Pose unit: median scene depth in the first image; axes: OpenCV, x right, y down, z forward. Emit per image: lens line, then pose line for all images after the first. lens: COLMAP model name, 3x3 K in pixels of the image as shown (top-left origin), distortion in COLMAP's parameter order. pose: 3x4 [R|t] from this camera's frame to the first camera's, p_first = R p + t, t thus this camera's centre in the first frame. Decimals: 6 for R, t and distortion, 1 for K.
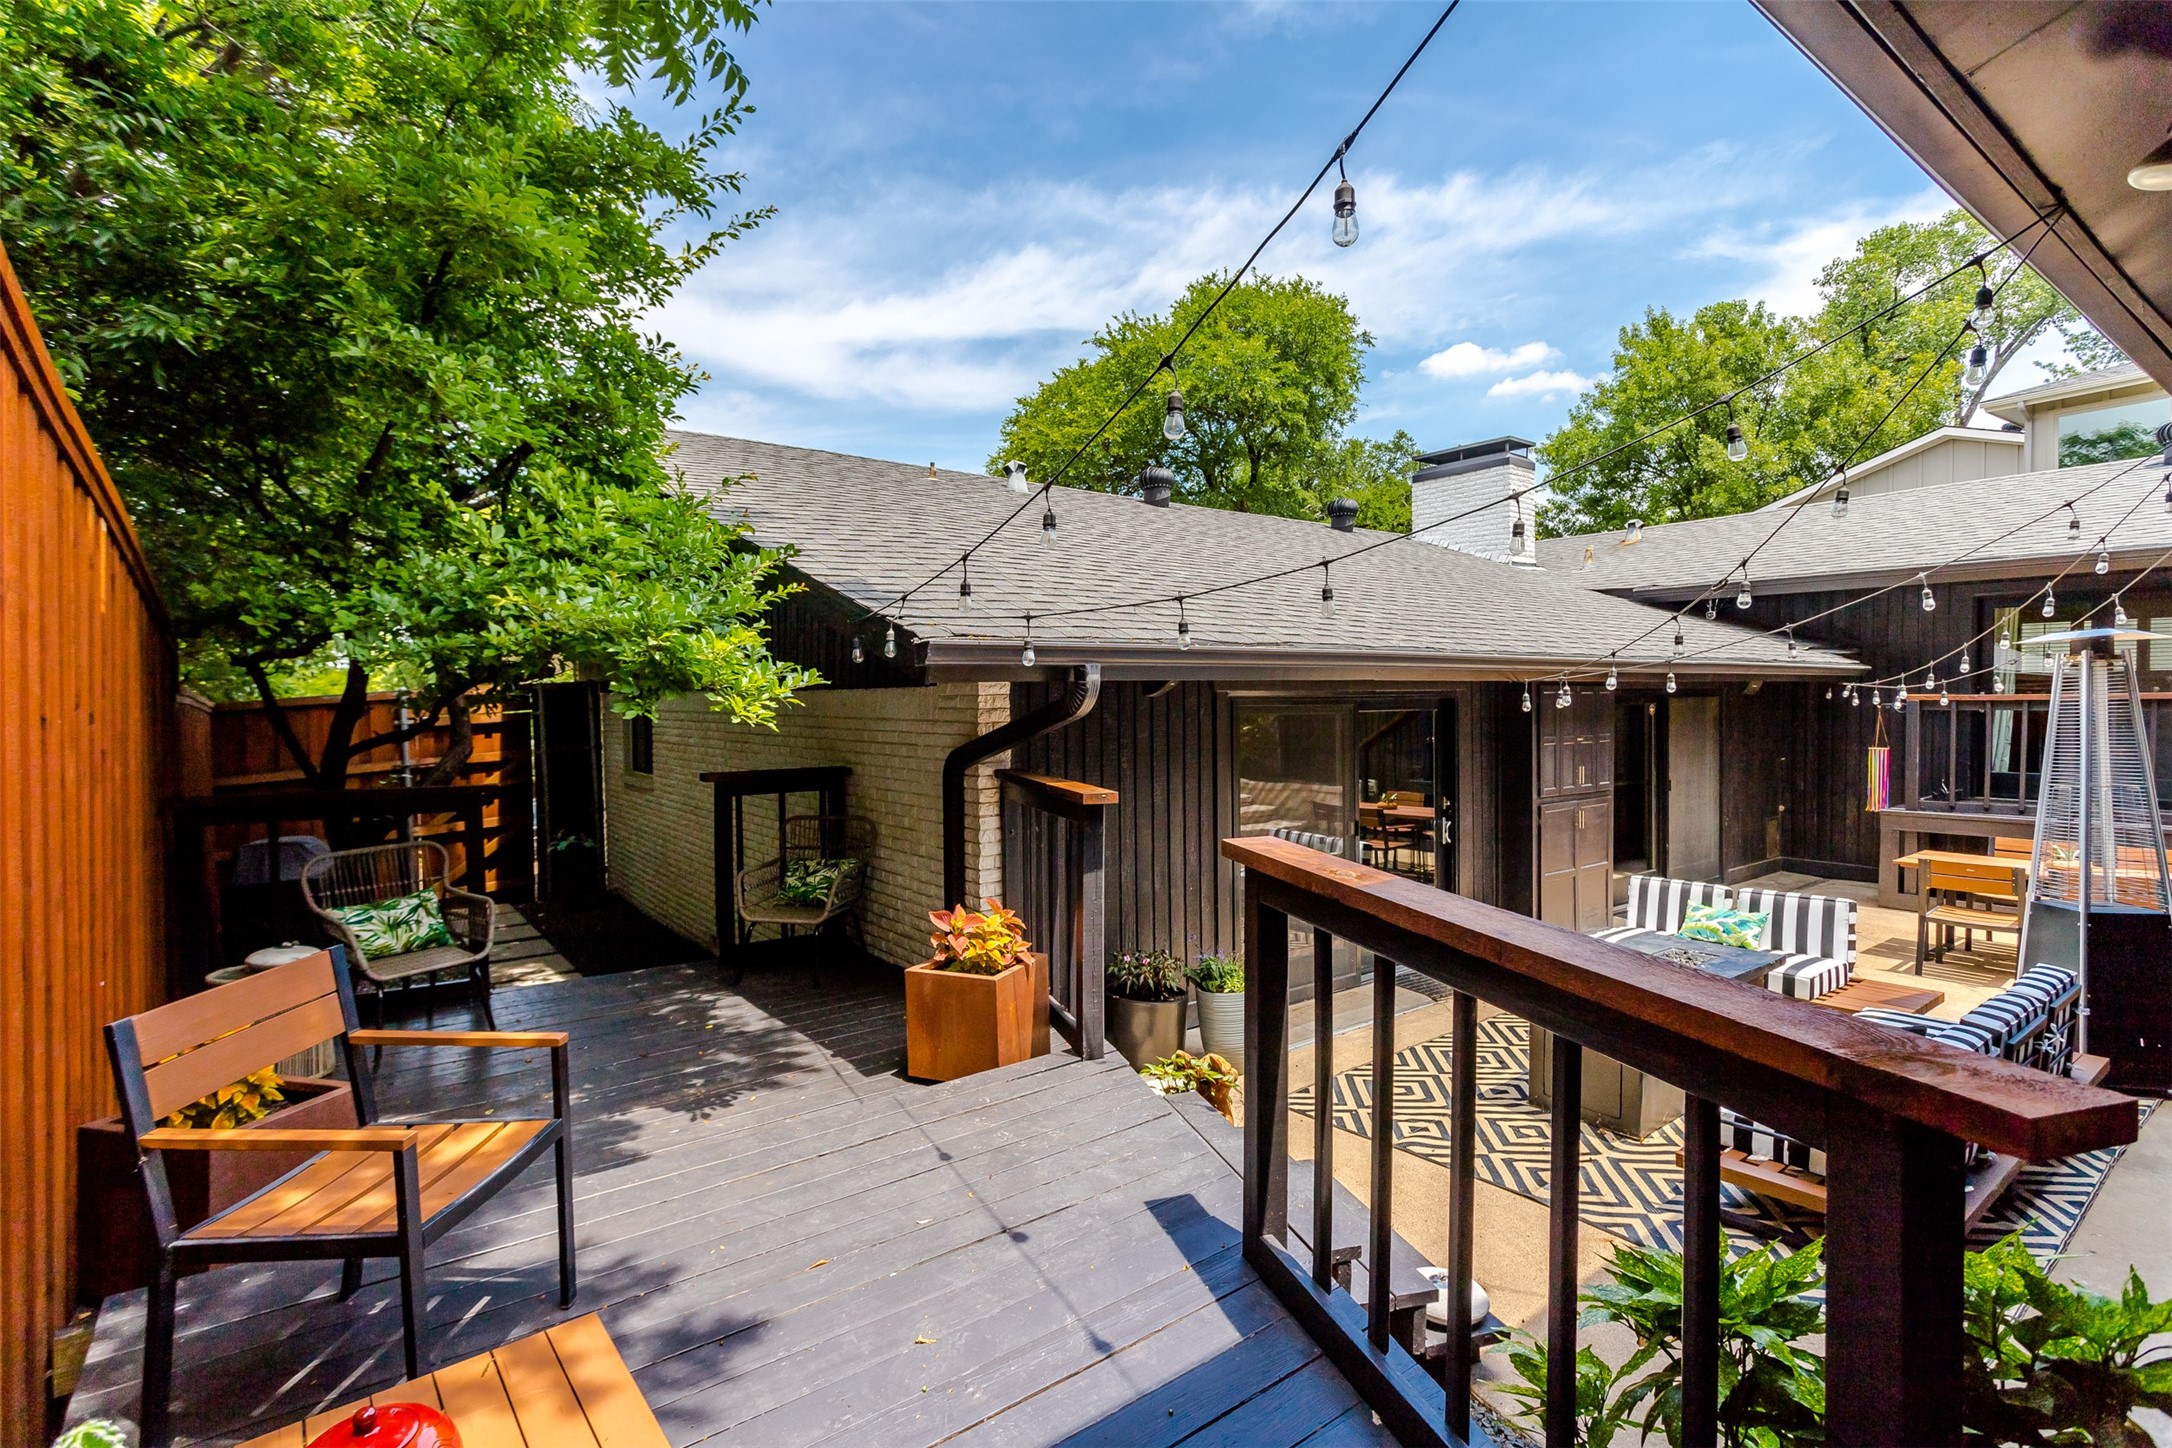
lens RADIAL K [[1035.3, 0, 1086.0], [0, 1035.3, 724.0], [0, 0, 1]] dist [0.005601, 0.000348]
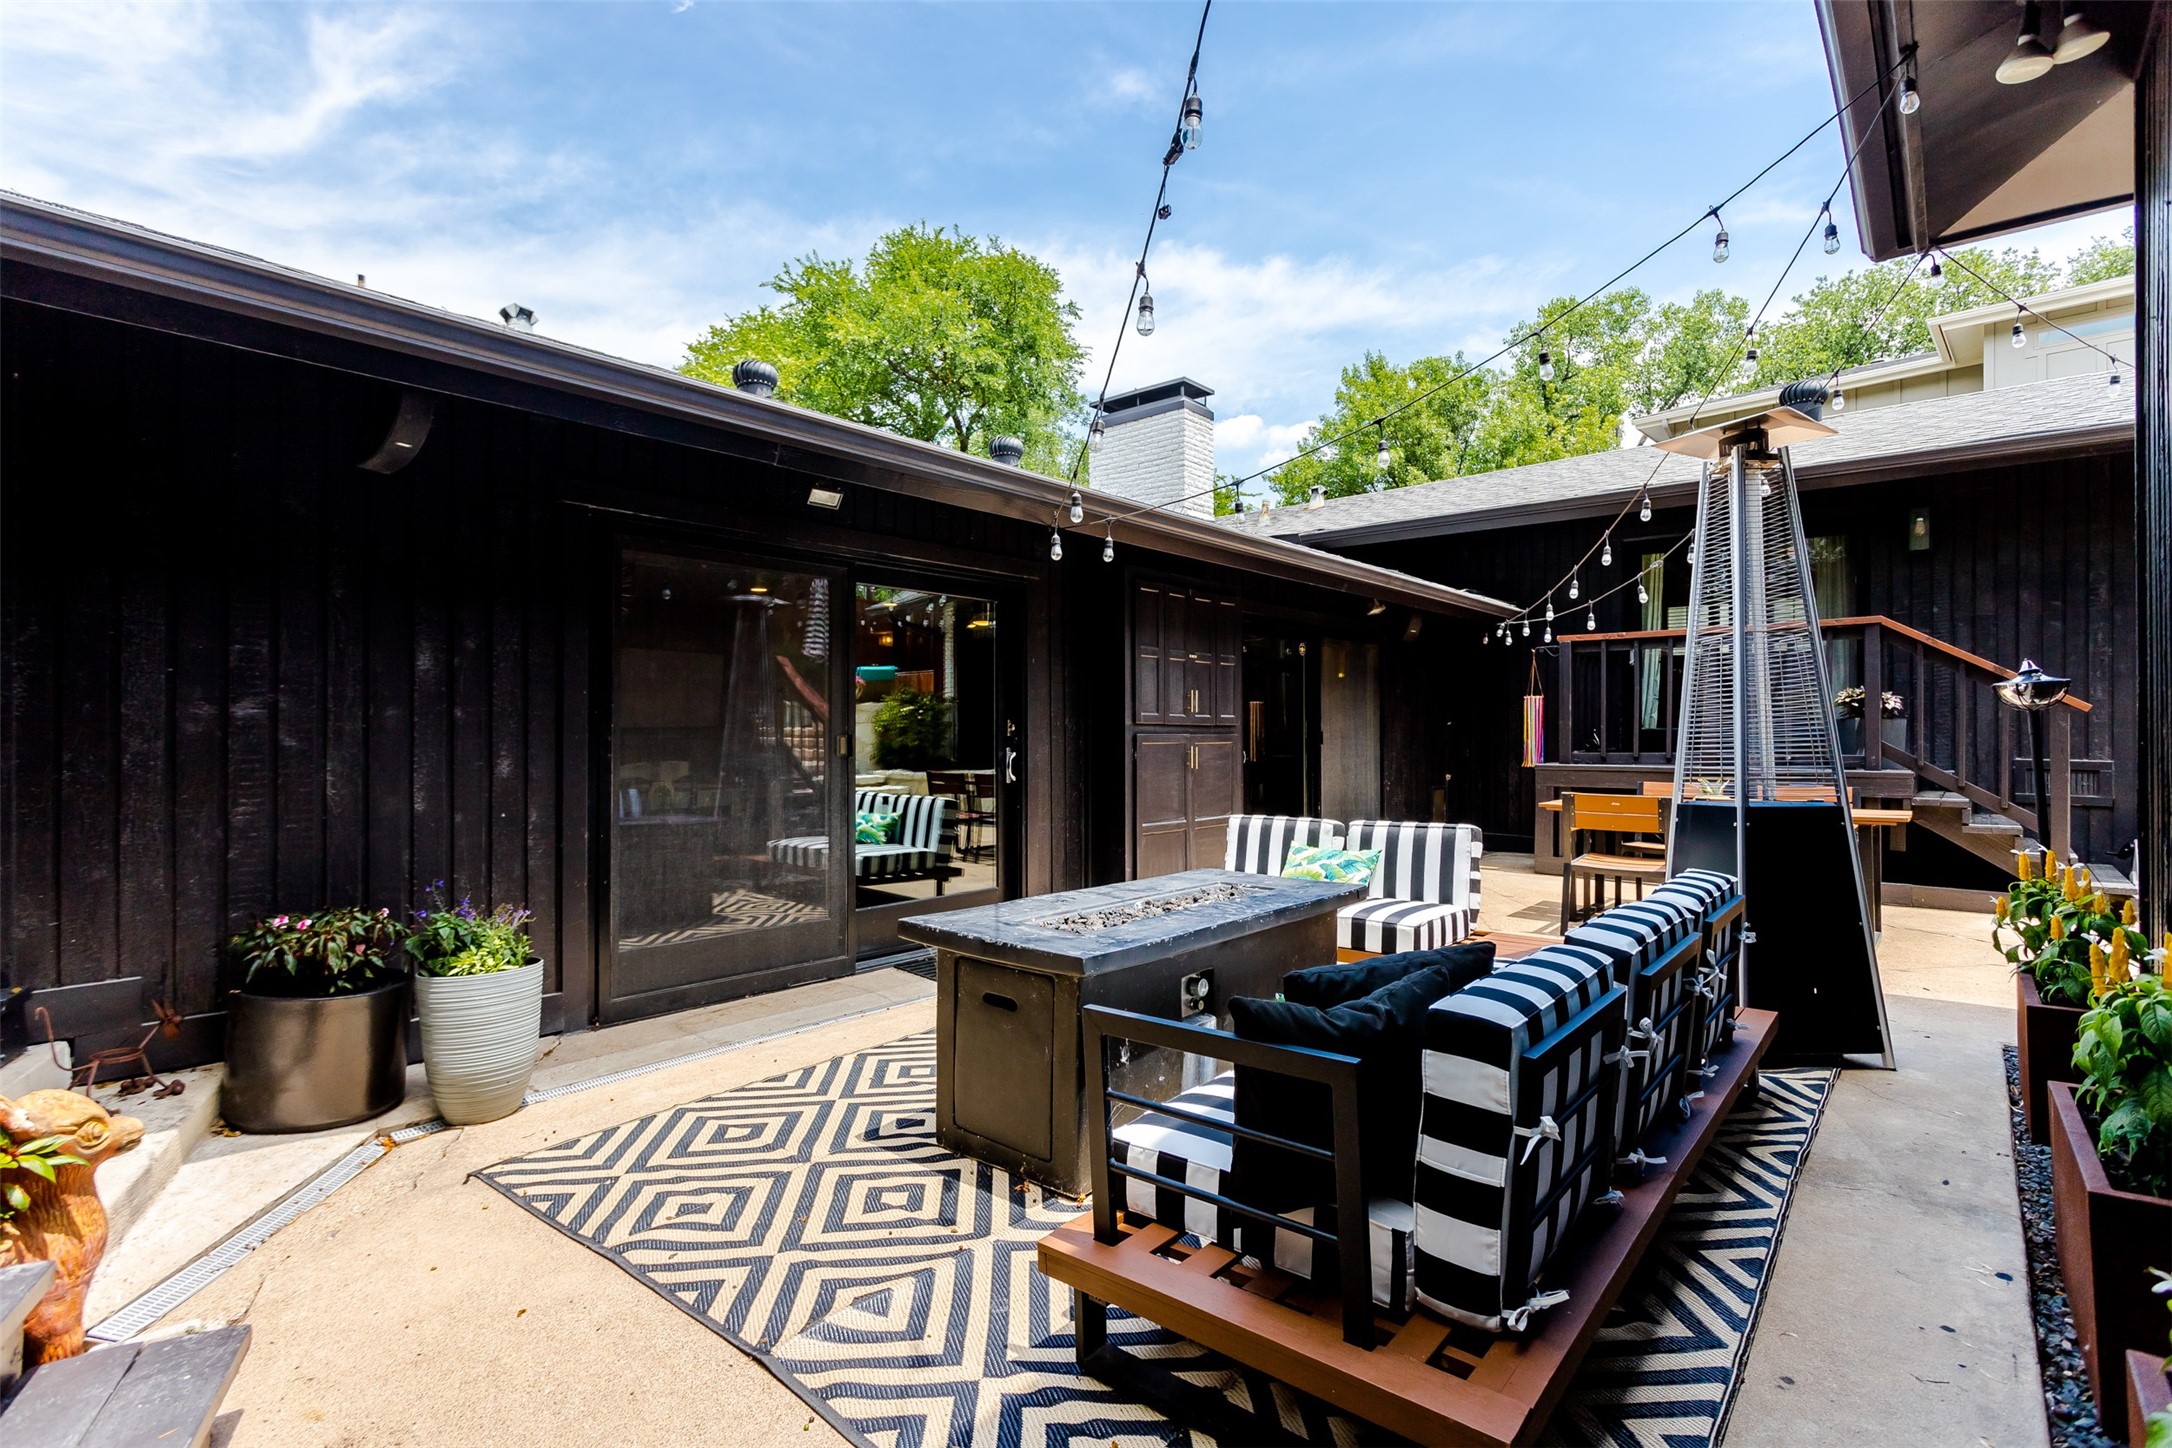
lens RADIAL K [[1021.4, 0, 1082.6], [0, 1021.4, 721.9], [0, 0, 1]] dist [0.000985, 0.000589]
pose [[0.978038, 0.011734, 0.208095, 0.232494], [-0.004801, 0.999417, -0.033792, 0.091906], [-0.208371, 0.032050, 0.977525, 0.255164]]
